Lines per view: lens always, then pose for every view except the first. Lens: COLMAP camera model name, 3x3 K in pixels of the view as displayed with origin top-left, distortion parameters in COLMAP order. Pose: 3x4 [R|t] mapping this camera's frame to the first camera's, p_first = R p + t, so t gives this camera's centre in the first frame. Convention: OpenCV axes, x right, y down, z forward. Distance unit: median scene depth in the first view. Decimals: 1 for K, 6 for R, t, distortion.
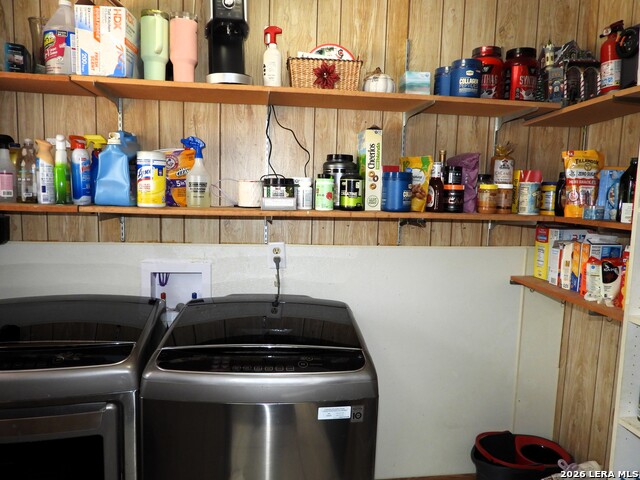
lens RADIAL K [[459.6, 0, 319.8], [0, 459.6, 240.7], [0, 0, 1]] dist [-0.017427, 0.011426]
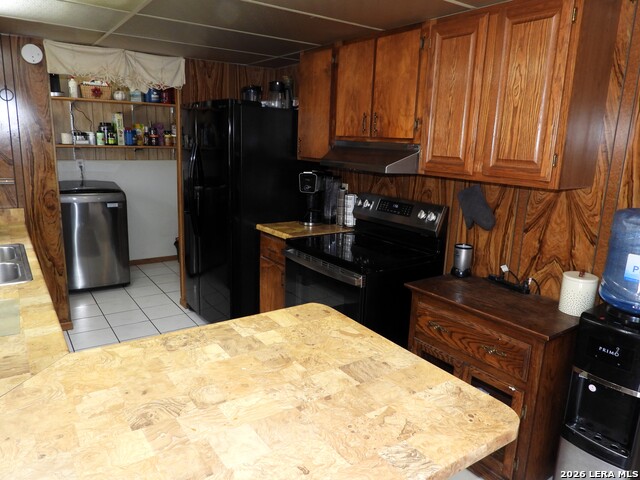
lens RADIAL K [[459.6, 0, 320.1], [0, 459.6, 239.9], [0, 0, 1]] dist [-0.017427, 0.011426]
pose [[0.885875, -0.098014, 0.453453, -0.116621], [0.044922, 0.990957, 0.126435, 0.189045], [-0.461745, -0.091635, 0.882267, -1.856614]]
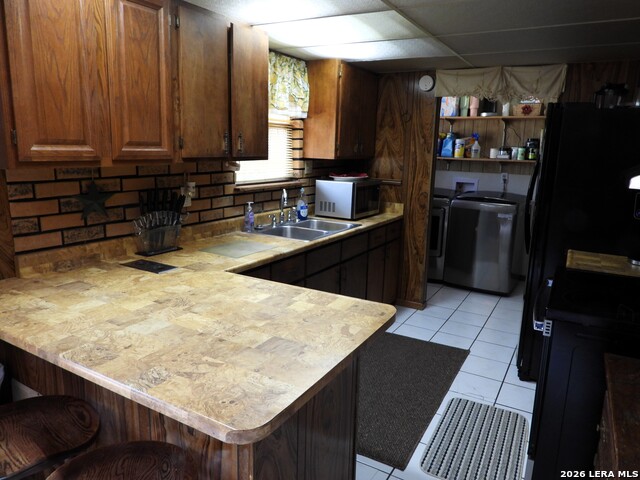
lens RADIAL K [[459.6, 0, 321.6], [0, 459.6, 240.5], [0, 0, 1]] dist [-0.017427, 0.011426]
pose [[0.796038, 0.116203, -0.593986, 0.716963], [-0.074951, 0.992769, 0.093771, 0.234734], [0.600587, -0.030126, 0.798991, -1.831346]]
